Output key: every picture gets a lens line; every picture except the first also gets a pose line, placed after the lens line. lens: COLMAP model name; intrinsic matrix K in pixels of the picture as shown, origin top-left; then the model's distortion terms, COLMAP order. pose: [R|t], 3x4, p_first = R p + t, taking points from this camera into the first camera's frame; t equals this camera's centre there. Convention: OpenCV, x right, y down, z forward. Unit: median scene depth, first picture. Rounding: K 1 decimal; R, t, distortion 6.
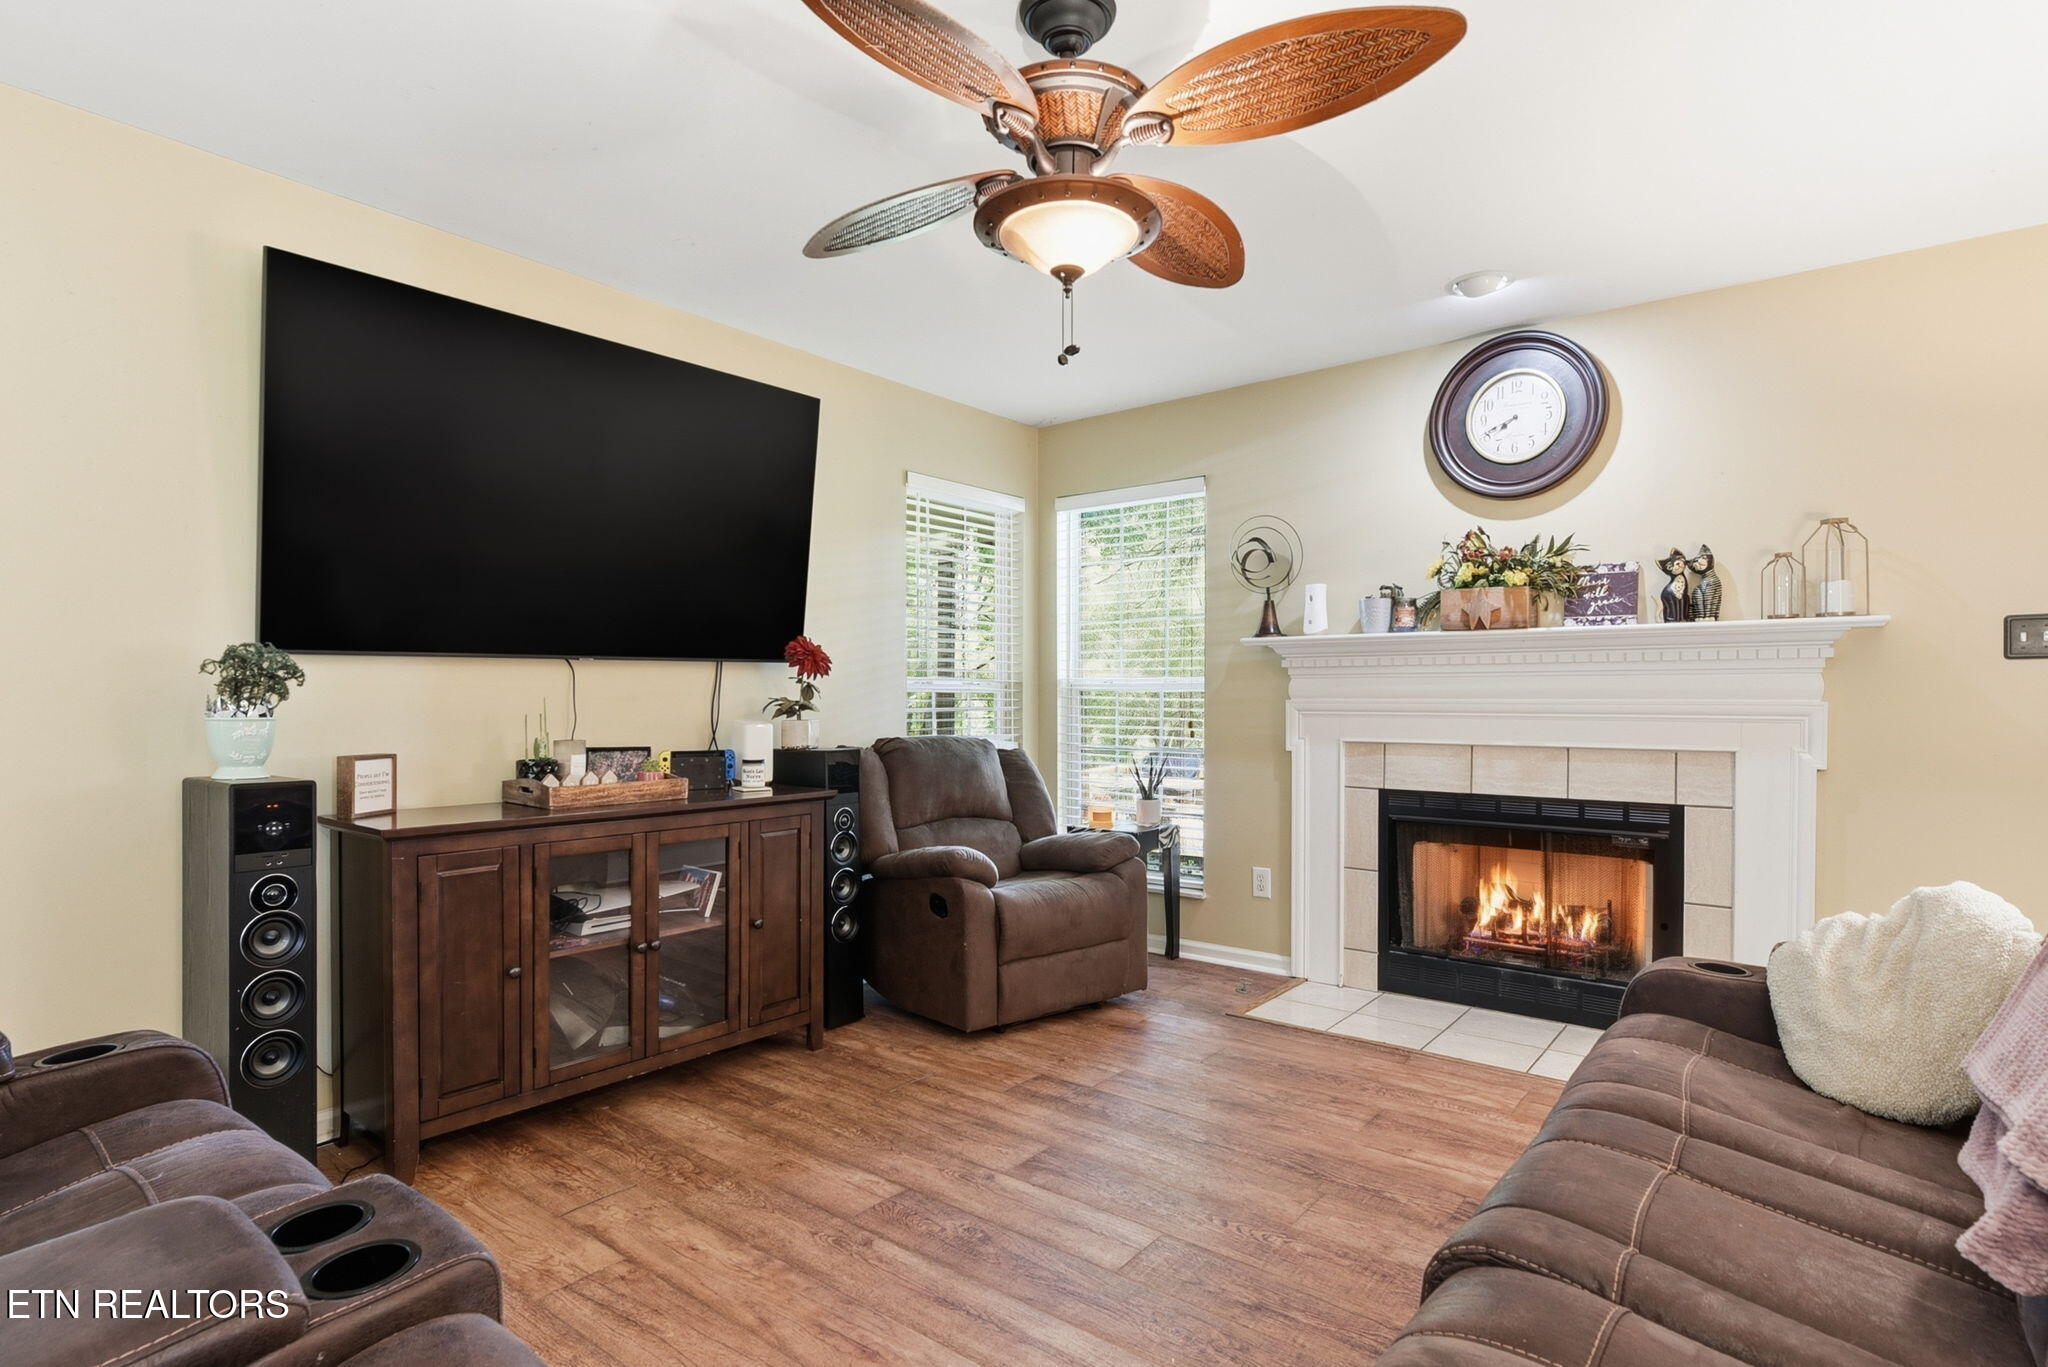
lens RADIAL K [[1034.1, 0, 1028.2], [0, 1034.1, 709.9], [0, 0, 1]] dist [0.001077, 0.000371]
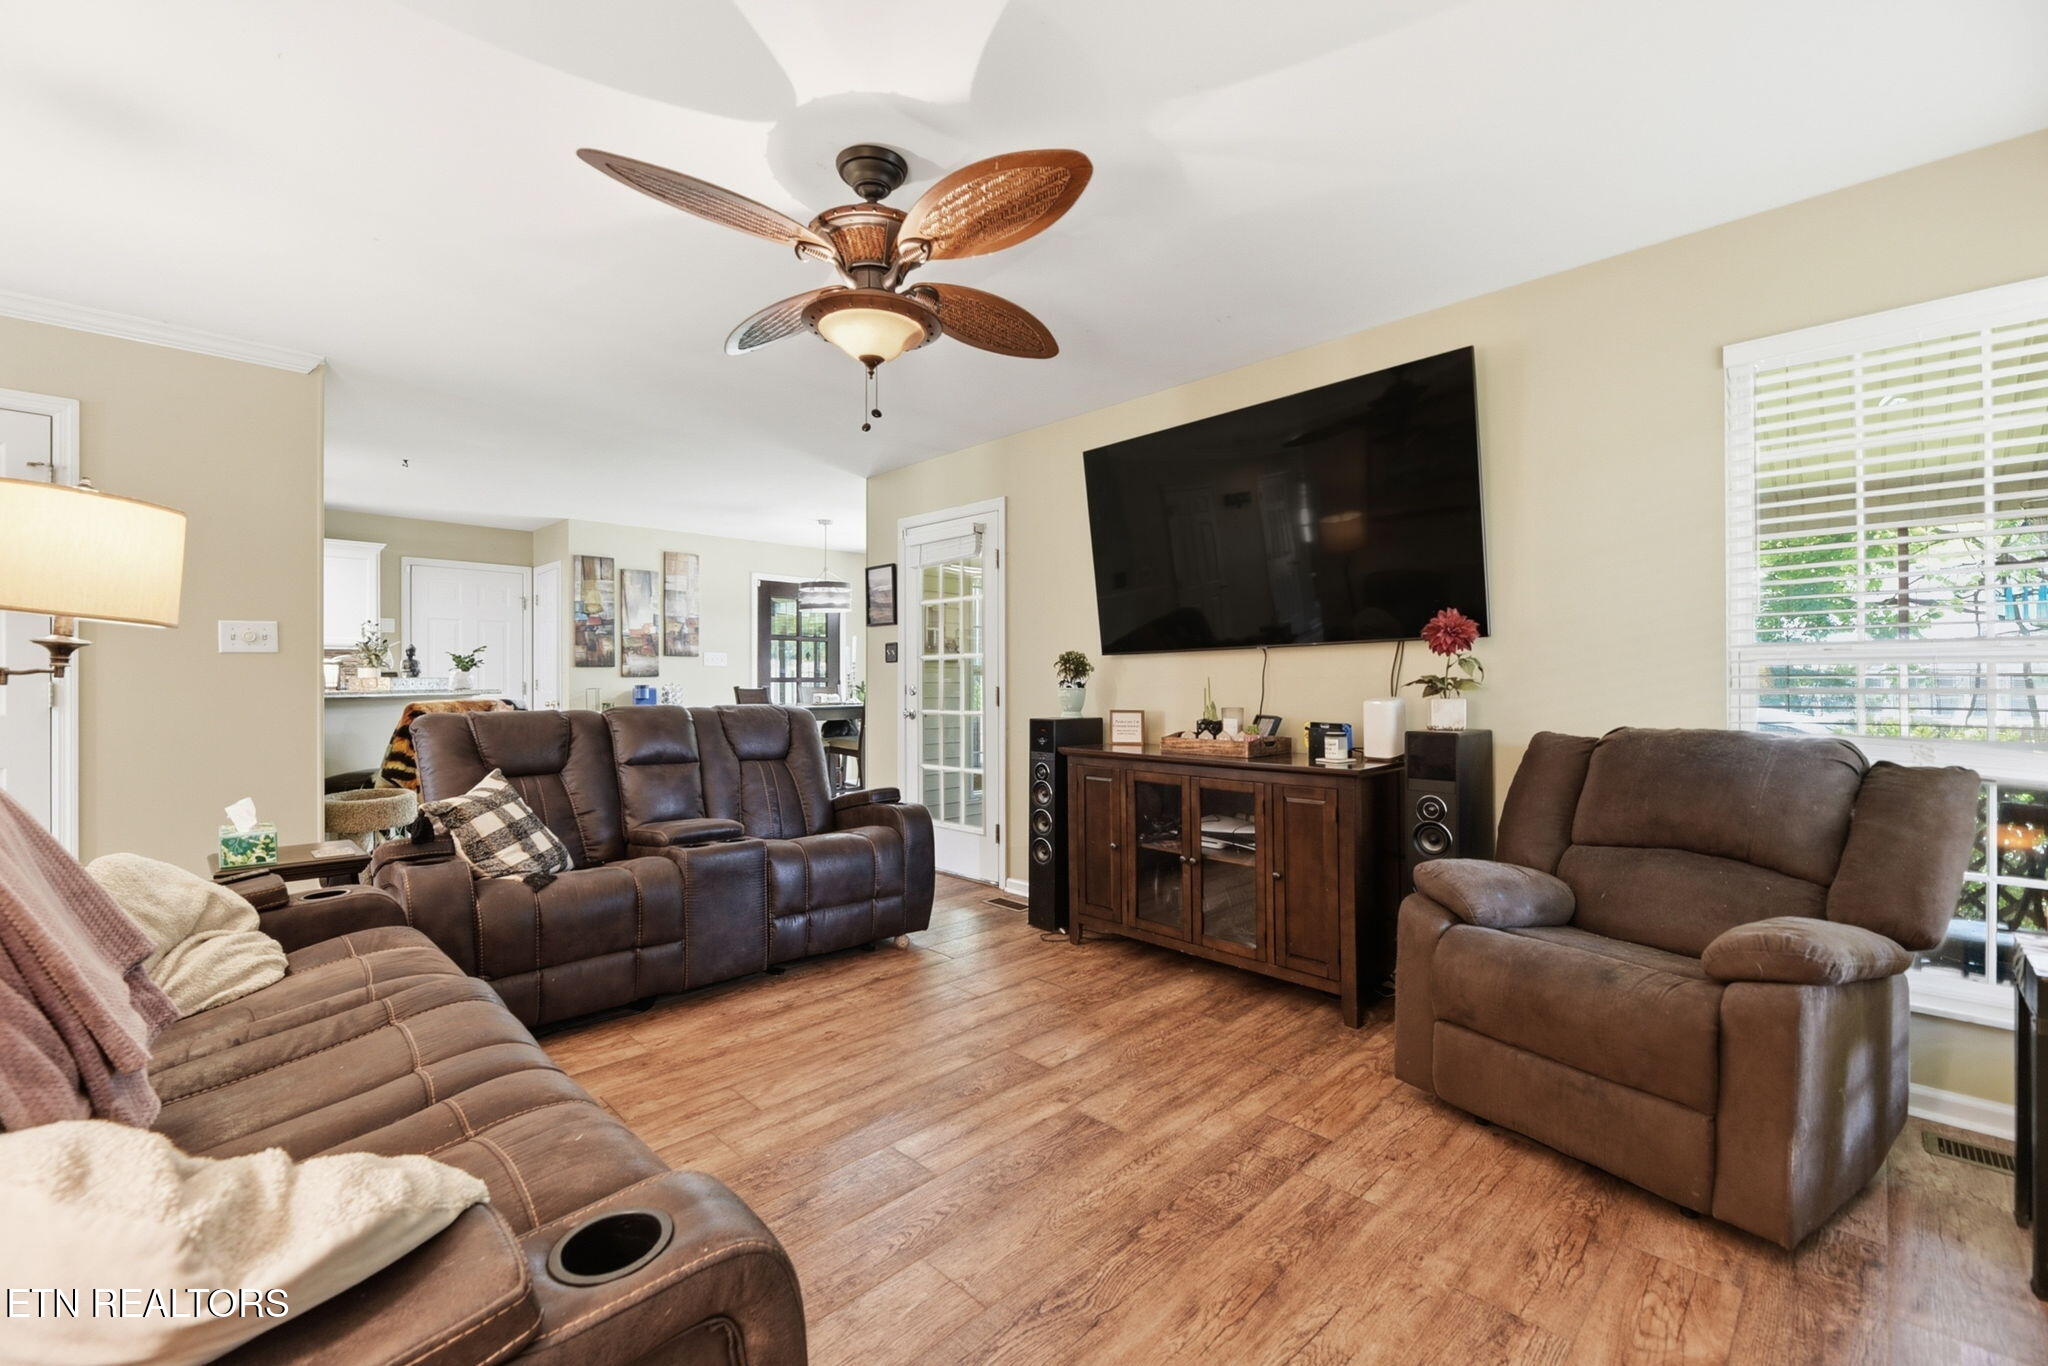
lens RADIAL K [[852.9, 0, 1024.0], [0, 852.9, 683.0], [0, 0, 1]] dist [-0.000754, -0.000147]
pose [[-0.119881, 0.000497, -0.992788, 0.663812], [-0.008999, 0.999958, 0.001587, -0.003109], [0.992748, 0.009125, -0.119871, 0.794643]]
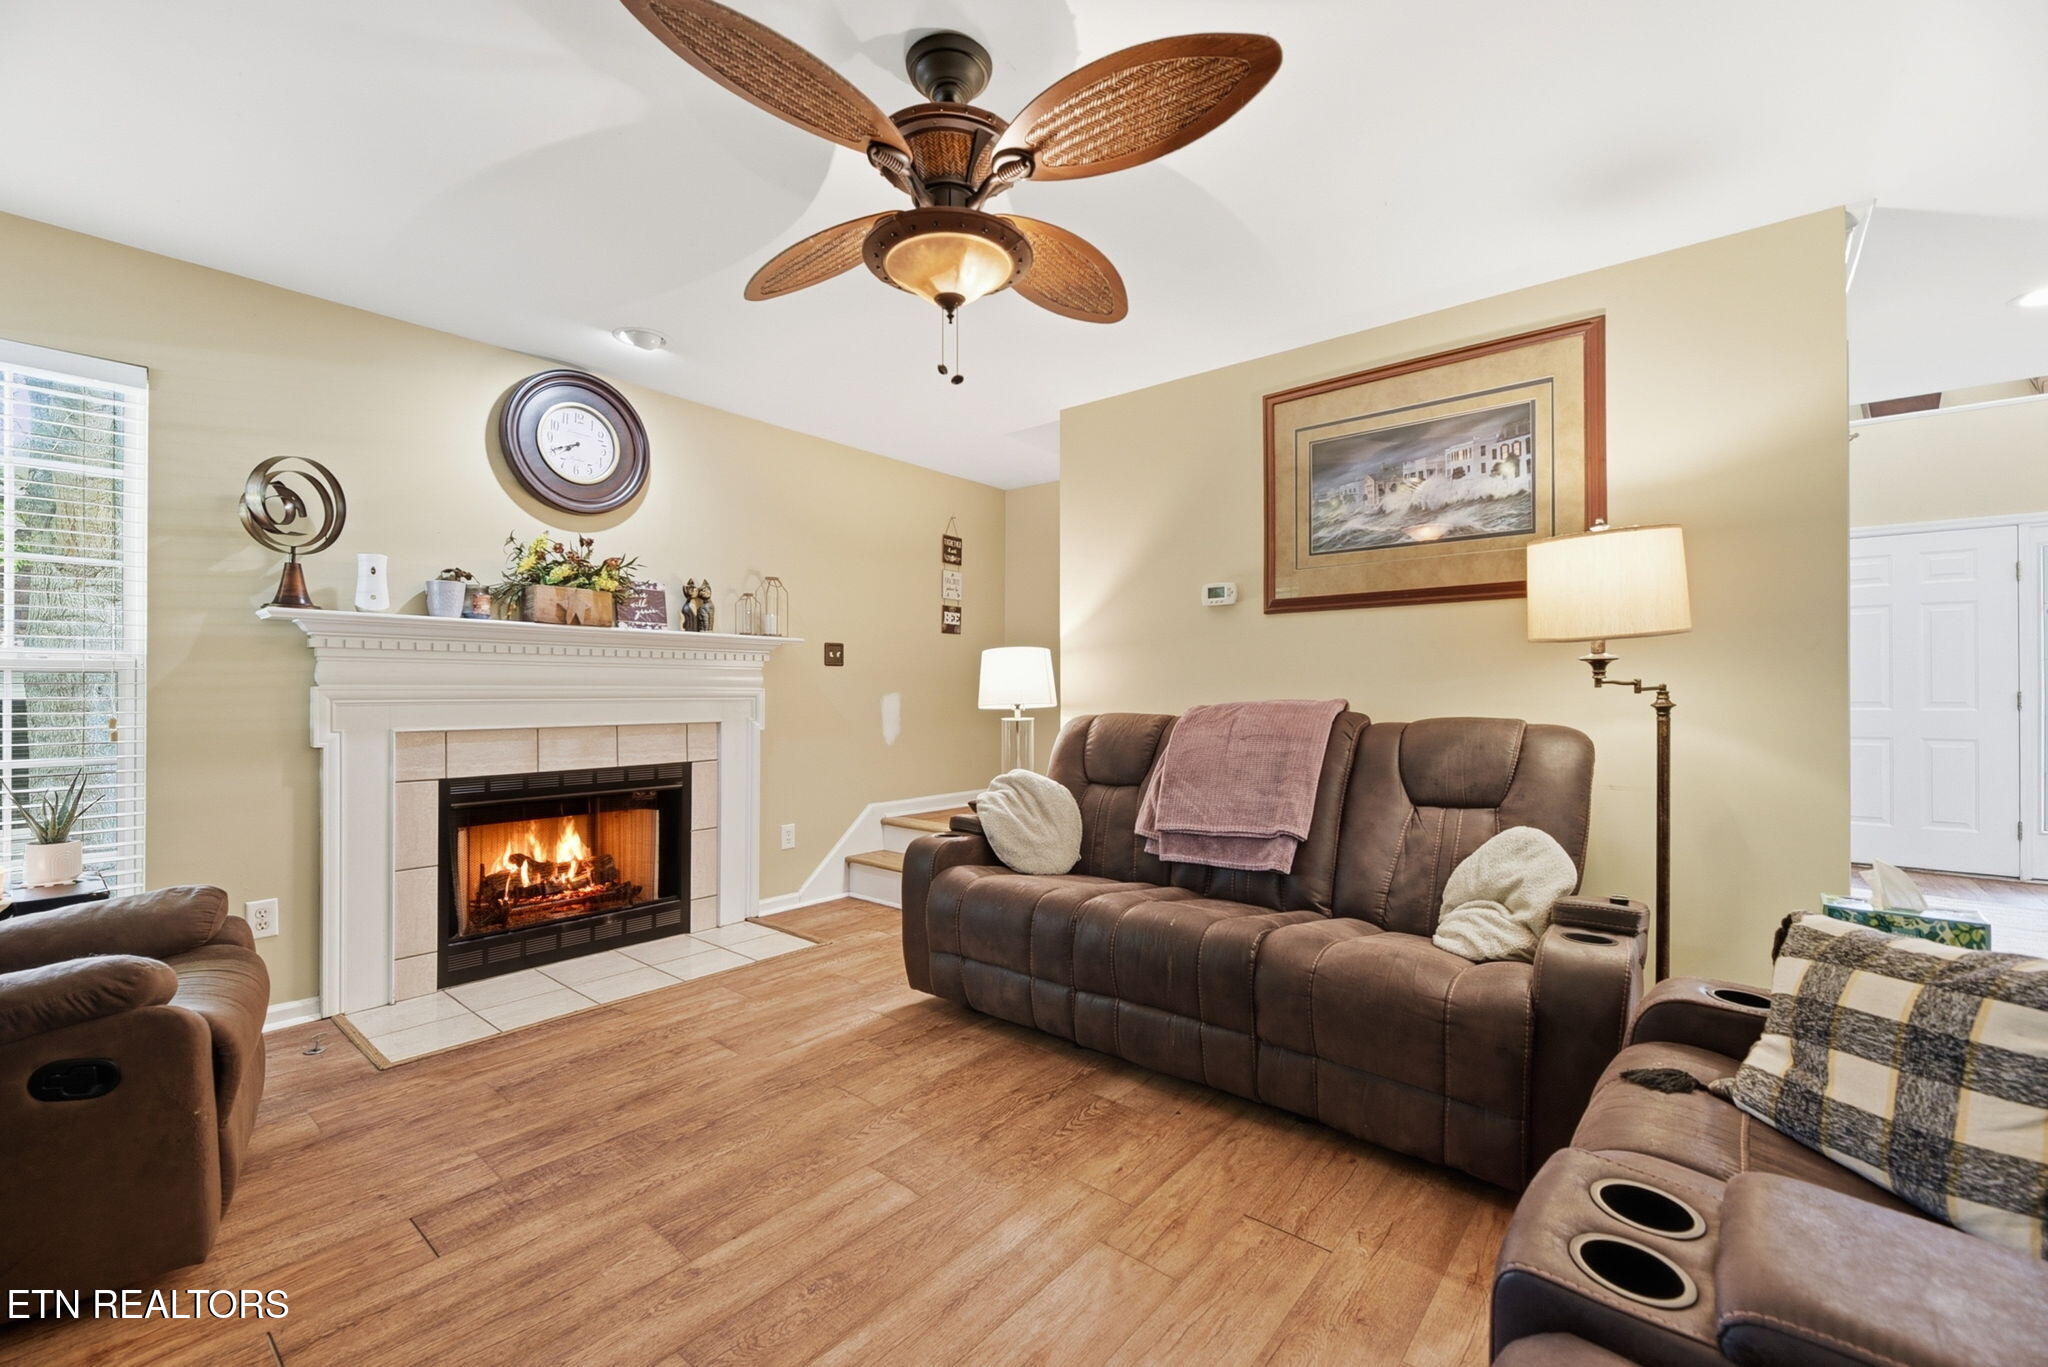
lens RADIAL K [[843.8, 0, 1005.2], [0, 843.8, 691.5], [0, 0, 1]] dist [-0.001331, -0.000332]
pose [[0.044345, -0.002734, 0.999013, -0.512156], [0.008804, 0.999958, 0.002345, -0.002765], [-0.998977, 0.008691, 0.044368, 0.538984]]
